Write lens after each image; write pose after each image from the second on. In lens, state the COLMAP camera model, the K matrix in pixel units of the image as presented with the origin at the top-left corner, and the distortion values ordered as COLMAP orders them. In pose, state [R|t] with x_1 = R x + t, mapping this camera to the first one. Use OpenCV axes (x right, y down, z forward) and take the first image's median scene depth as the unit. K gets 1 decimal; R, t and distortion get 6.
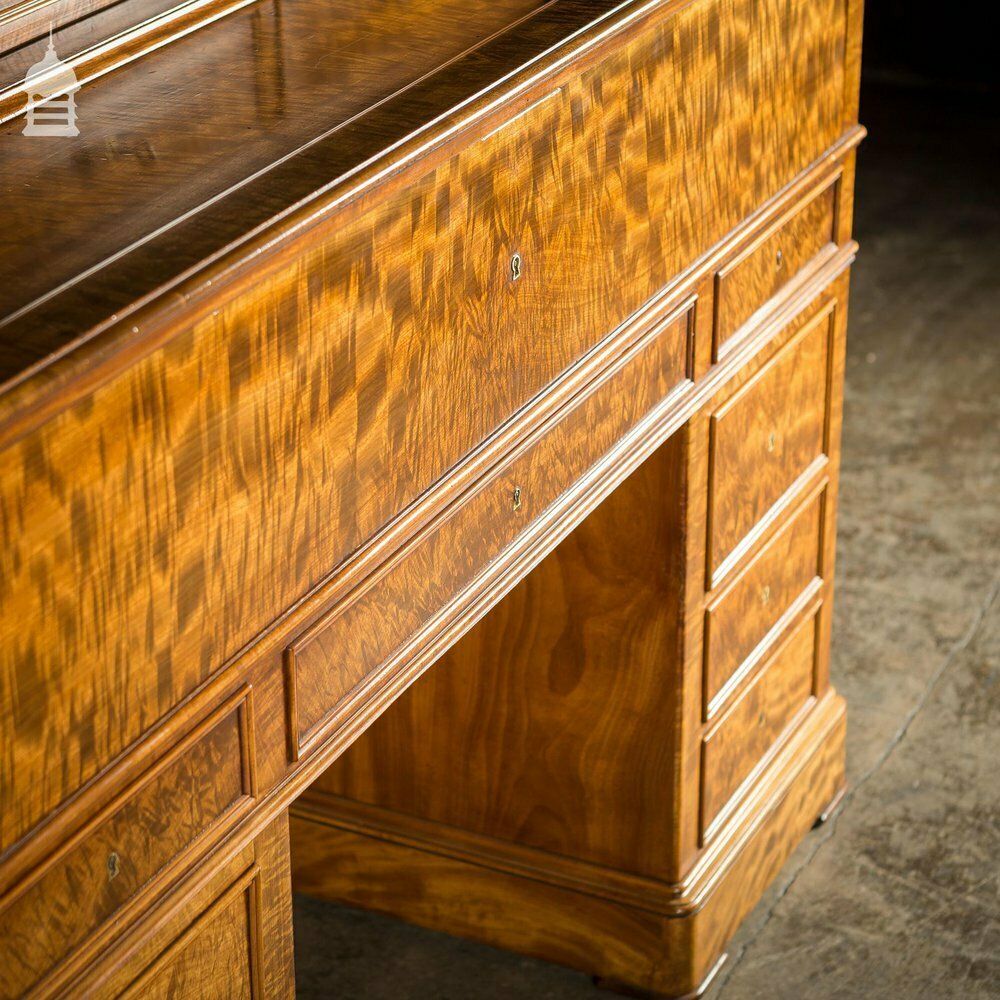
lens RADIAL K [[2757.2, 0, 500.0], [0, 2757.2, 500.0], [0, 0, 1]] dist [-0.001505, -0.085163]
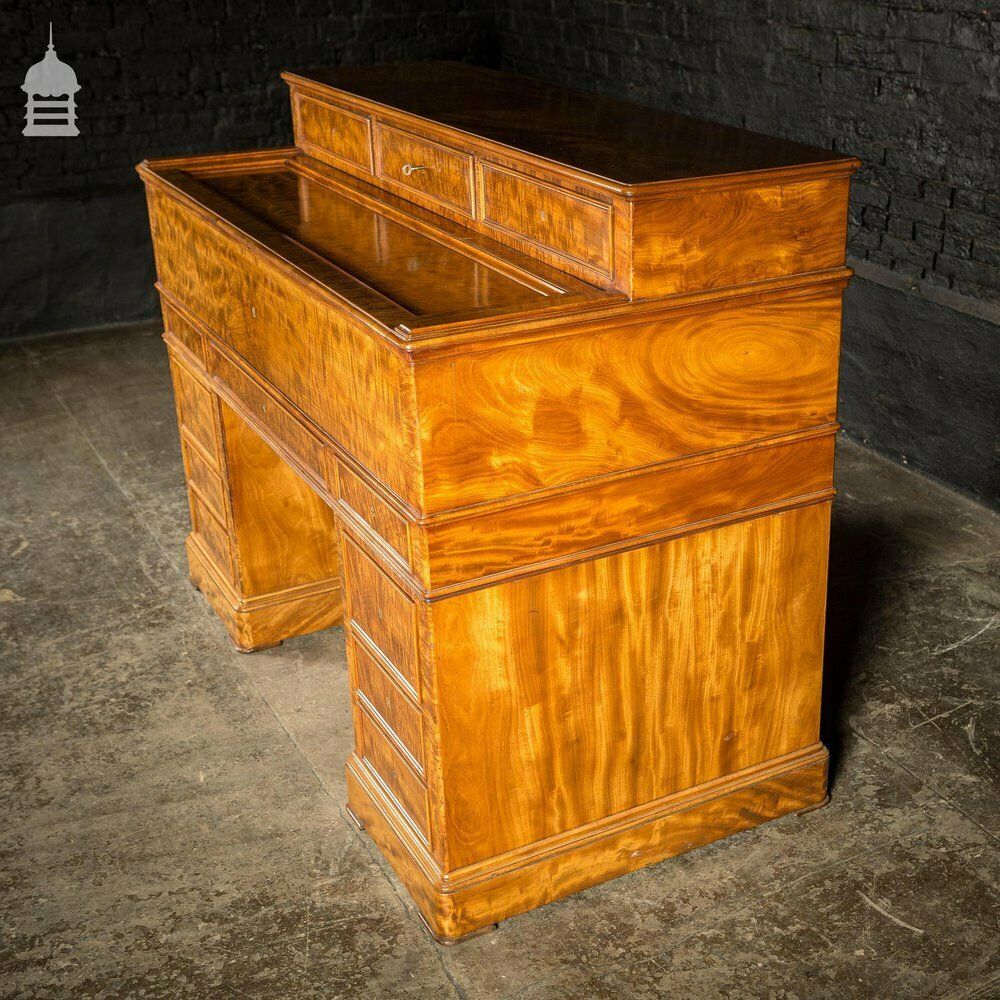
lens RADIAL K [[1428.3, 0, 630.9], [0, 1428.3, 494.4], [0, 0, 1]] dist [0.007836, -0.013116]
pose [[-0.552356, 0.335743, -0.763007, 0.689717], [-0.354808, 0.733570, 0.579643, -0.669265], [0.754330, 0.590890, -0.286068, 1.378642]]
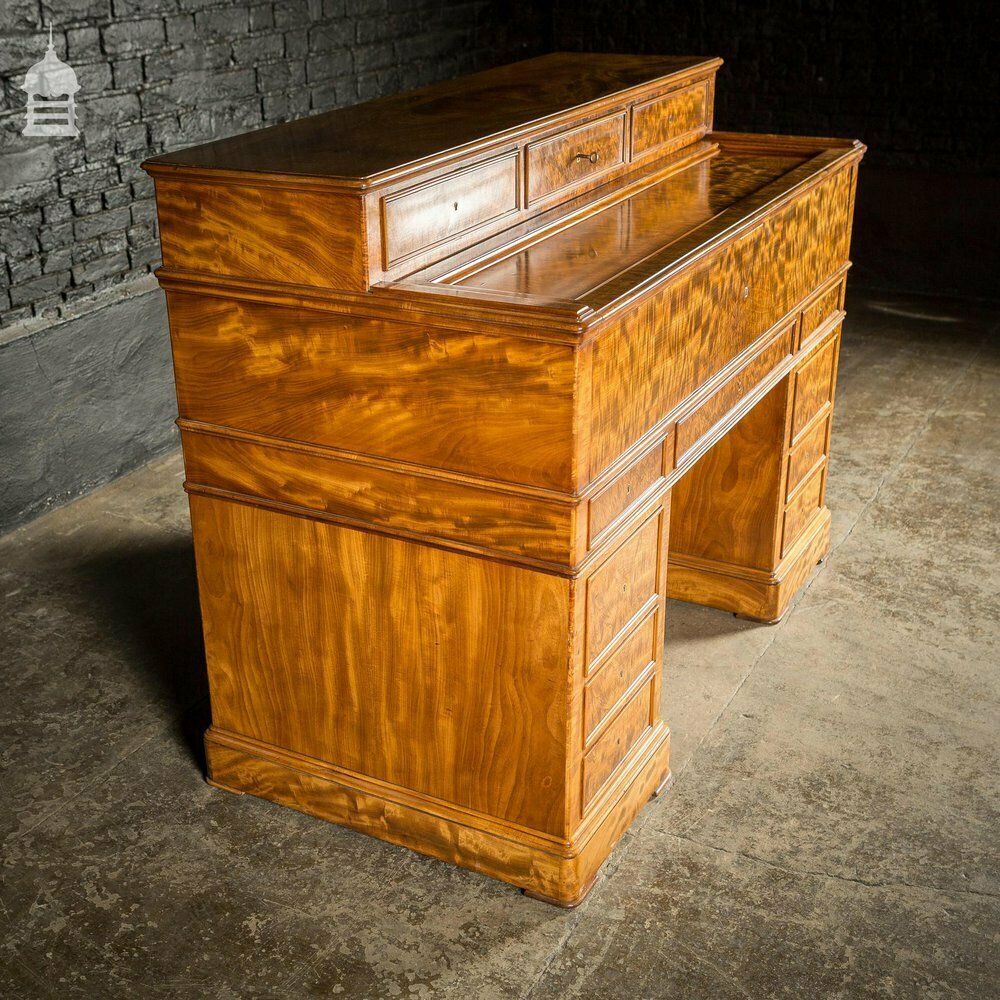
lens RADIAL K [[1391.3, 0, 427.8], [0, 1391.3, 533.6], [0, 0, 1]] dist [0.005674, 0.016003]
pose [[0.997171, 0.009067, -0.074612, -0.153062], [-0.009779, 0.999910, -0.009178, 0.124477], [0.074522, 0.009882, 0.997170, -0.255008]]
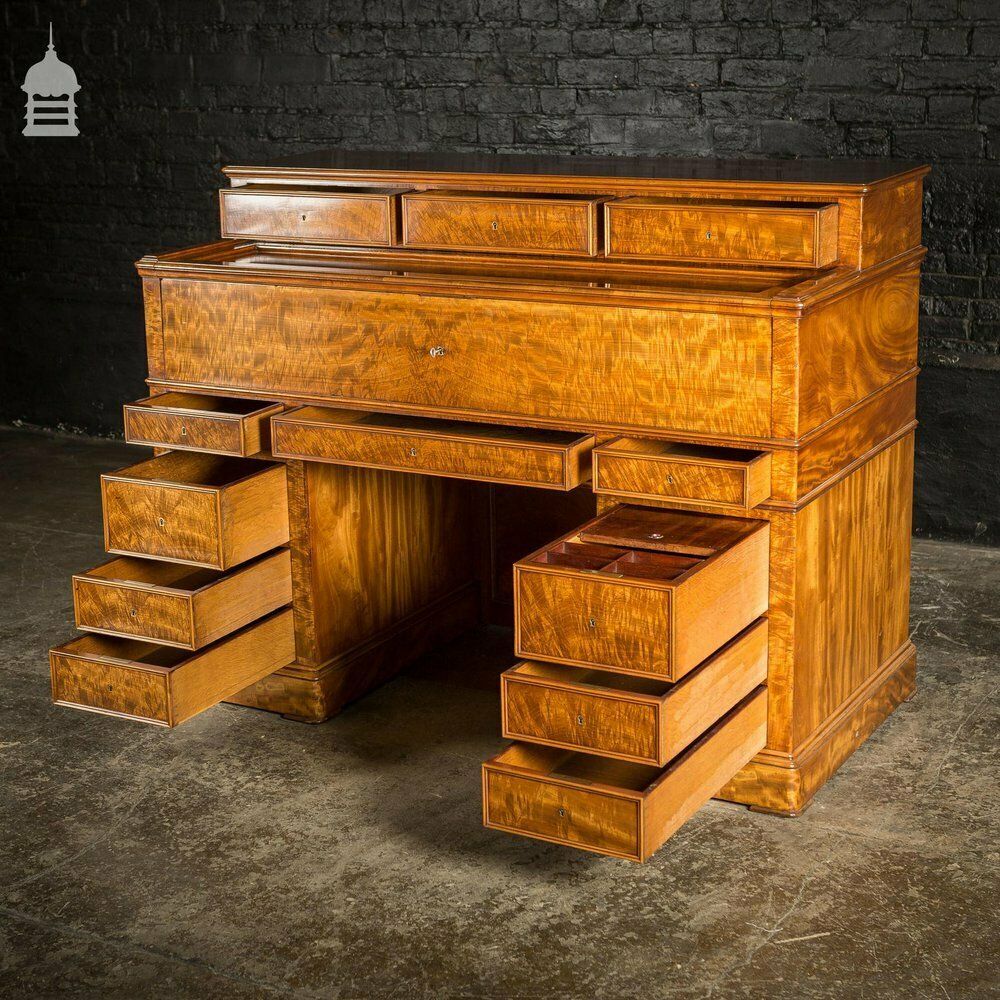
lens RADIAL K [[1933.7, 0, 425.0], [0, 1933.7, 498.1], [0, 0, 1]] dist [-0.027666, 0.031716]
pose [[-0.081065, 0.267793, -0.960060, 1.548101], [-0.403489, 0.871957, 0.277287, -0.394107], [0.911386, 0.409852, 0.037366, 0.775558]]
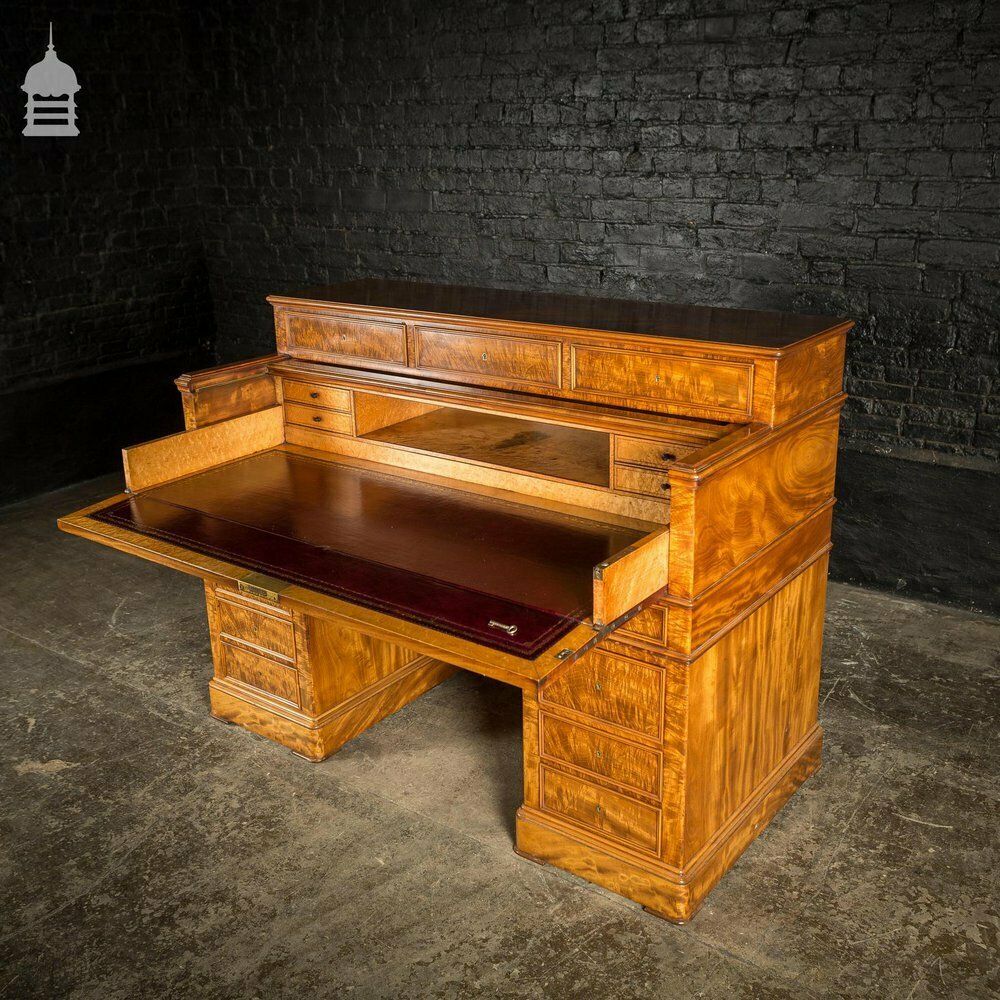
lens RADIAL K [[1093.9, 0, 500.0], [0, 1093.9, 500.0], [0, 0, 1]] dist [-0.007419, 0.017710]
pose [[-0.189247, 0.327202, -0.925810, 0.926580], [-0.403815, 0.833495, 0.377121, -0.470788], [0.895052, 0.445225, -0.025607, 0.917235]]
